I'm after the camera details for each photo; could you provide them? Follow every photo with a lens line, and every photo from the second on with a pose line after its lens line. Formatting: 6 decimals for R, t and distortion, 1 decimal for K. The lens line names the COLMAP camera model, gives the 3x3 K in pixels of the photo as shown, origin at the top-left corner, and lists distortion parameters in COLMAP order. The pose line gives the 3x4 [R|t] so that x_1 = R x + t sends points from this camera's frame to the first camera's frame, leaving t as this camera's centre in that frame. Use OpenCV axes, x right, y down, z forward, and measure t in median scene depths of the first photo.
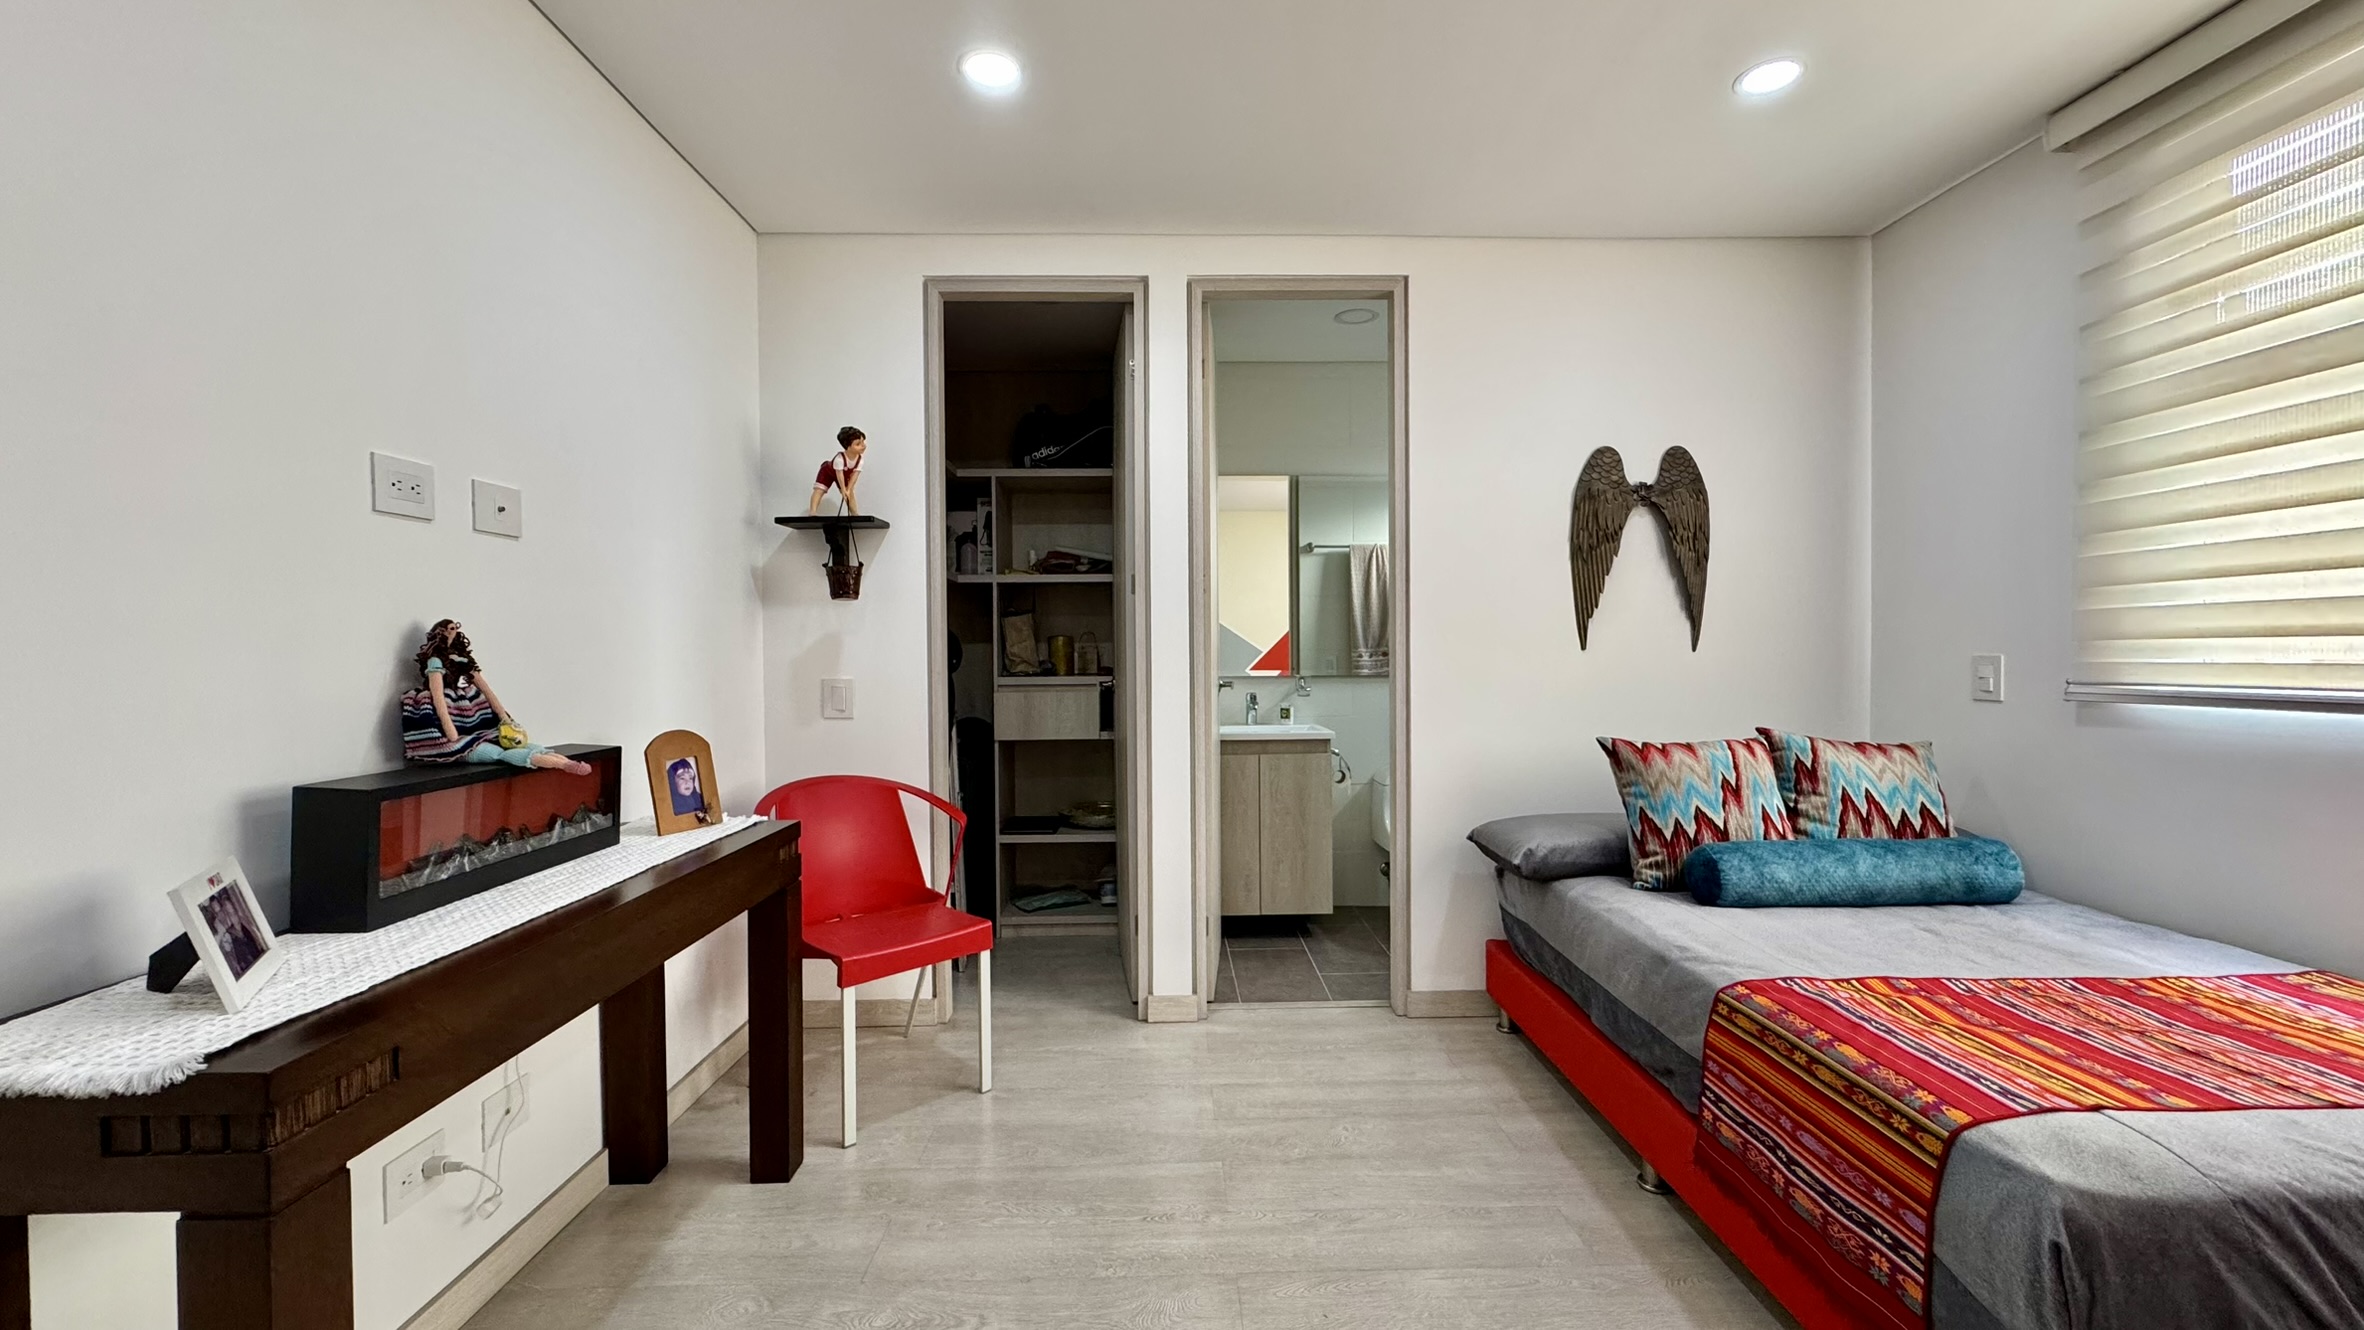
lens RADIAL K [[943.2, 0, 1182.7], [0, 943.2, 661.8], [0, 0, 1]] dist [-0.000579, 0.000185]
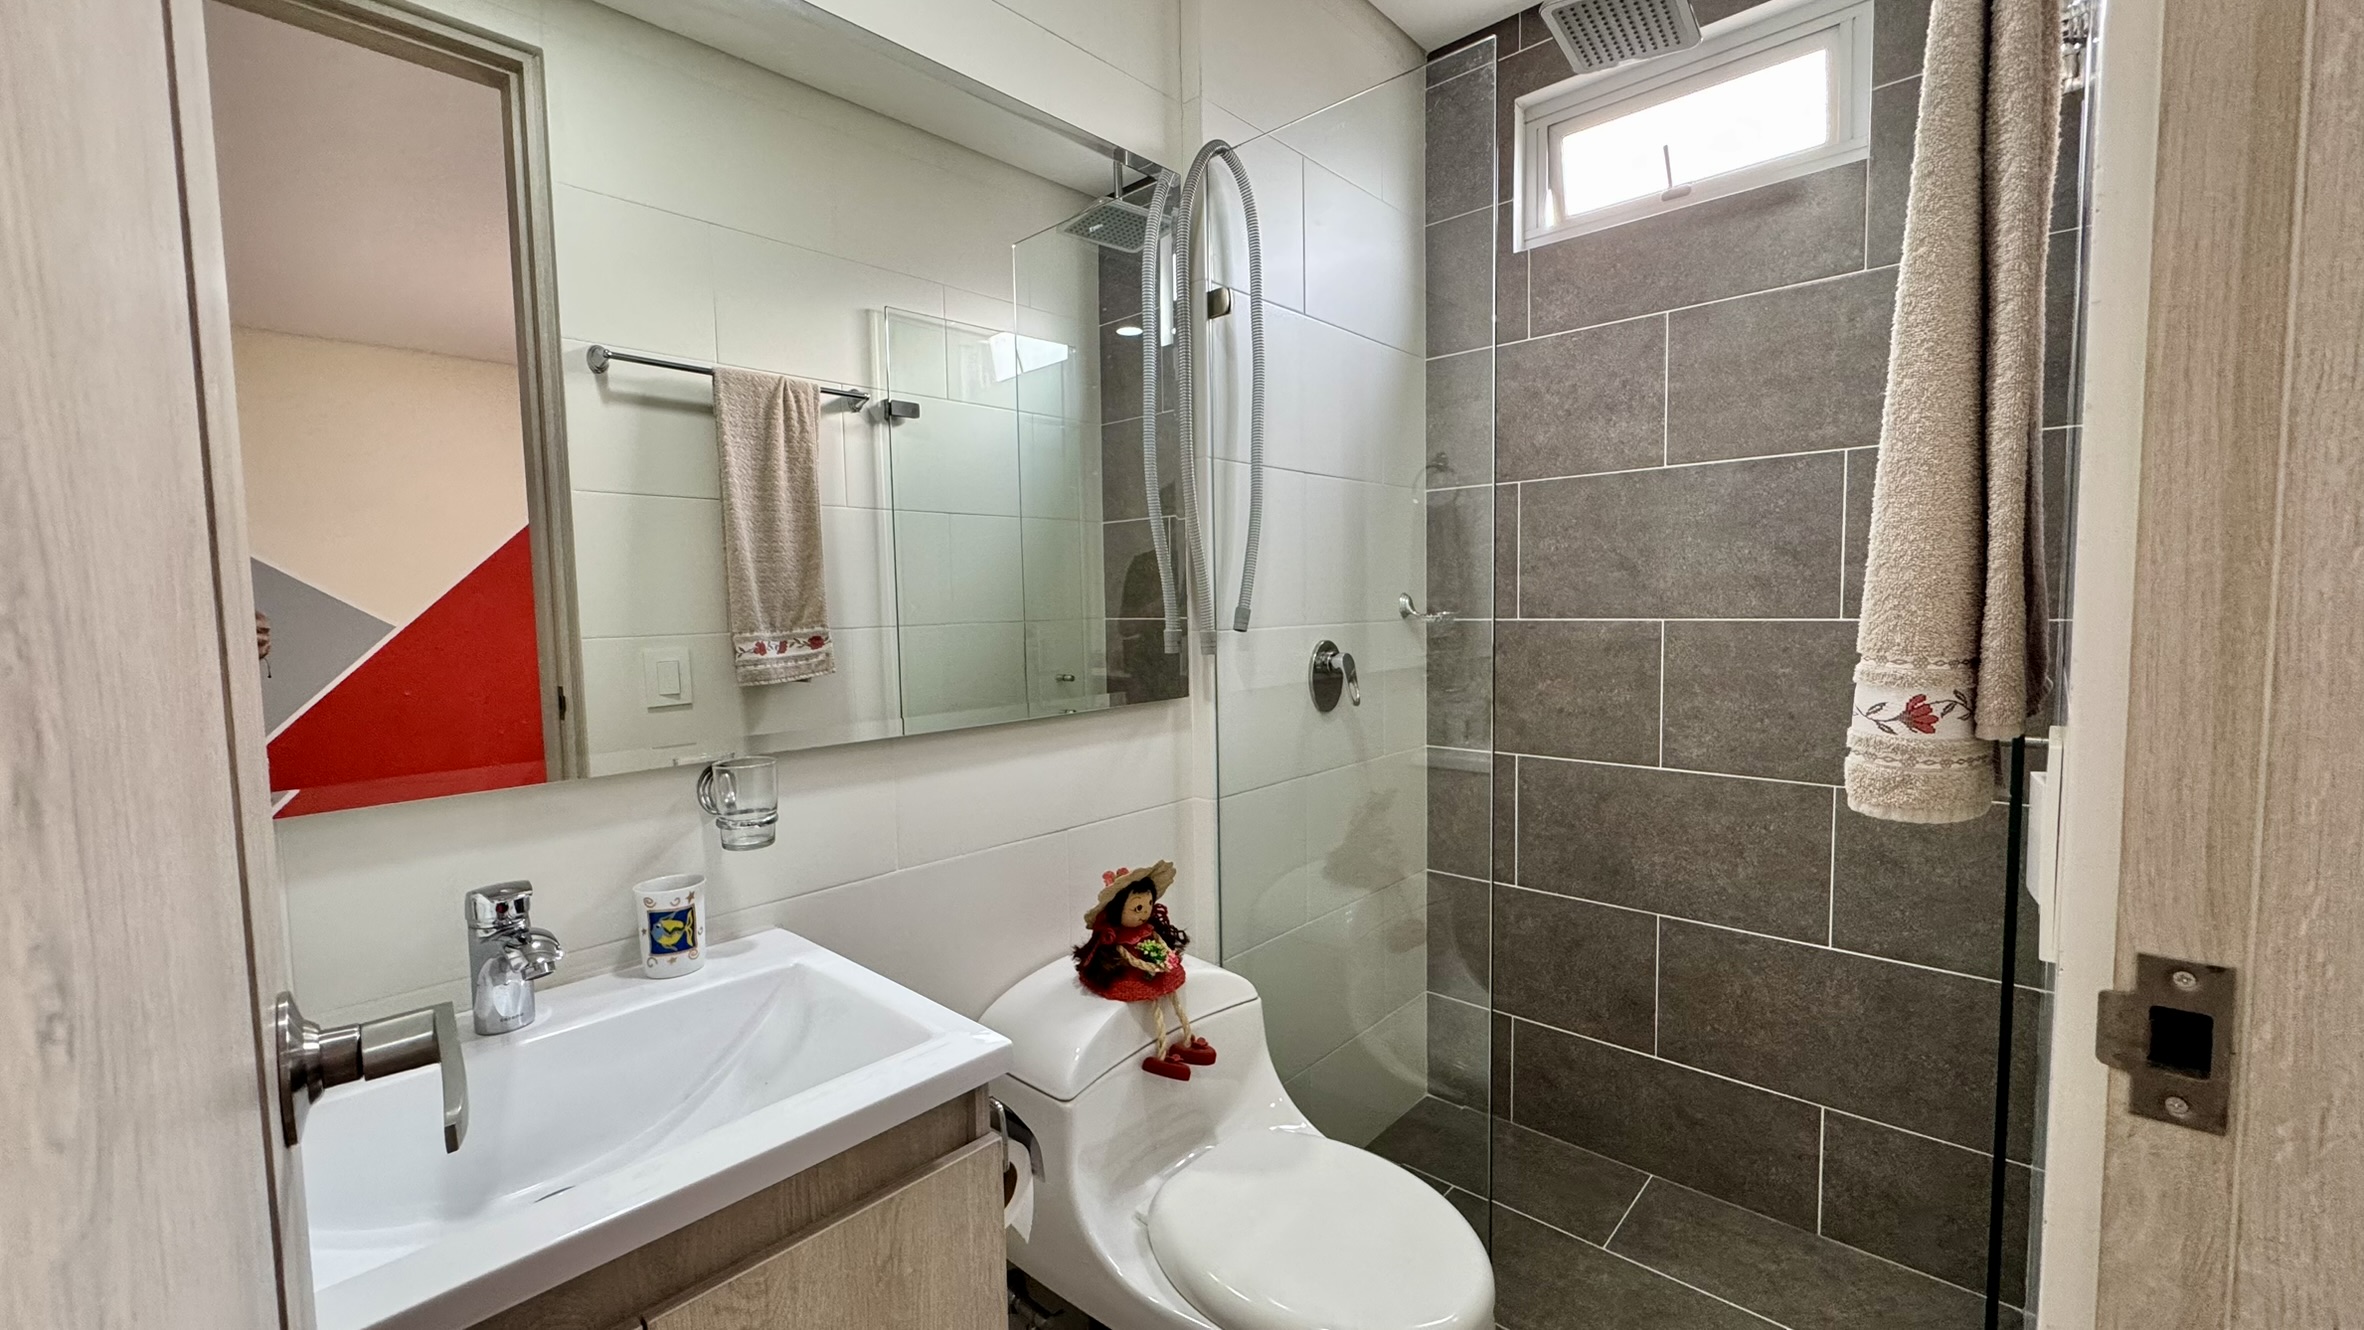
lens RADIAL K [[943.2, 0, 1182.7], [0, 943.2, 661.8], [0, 0, 1]] dist [-0.000579, 0.000185]
pose [[0.692737, -0.054116, 0.719157, 0.049826], [0.018742, 0.998195, 0.057060, -0.044737], [-0.720946, -0.026049, 0.692501, 1.282596]]
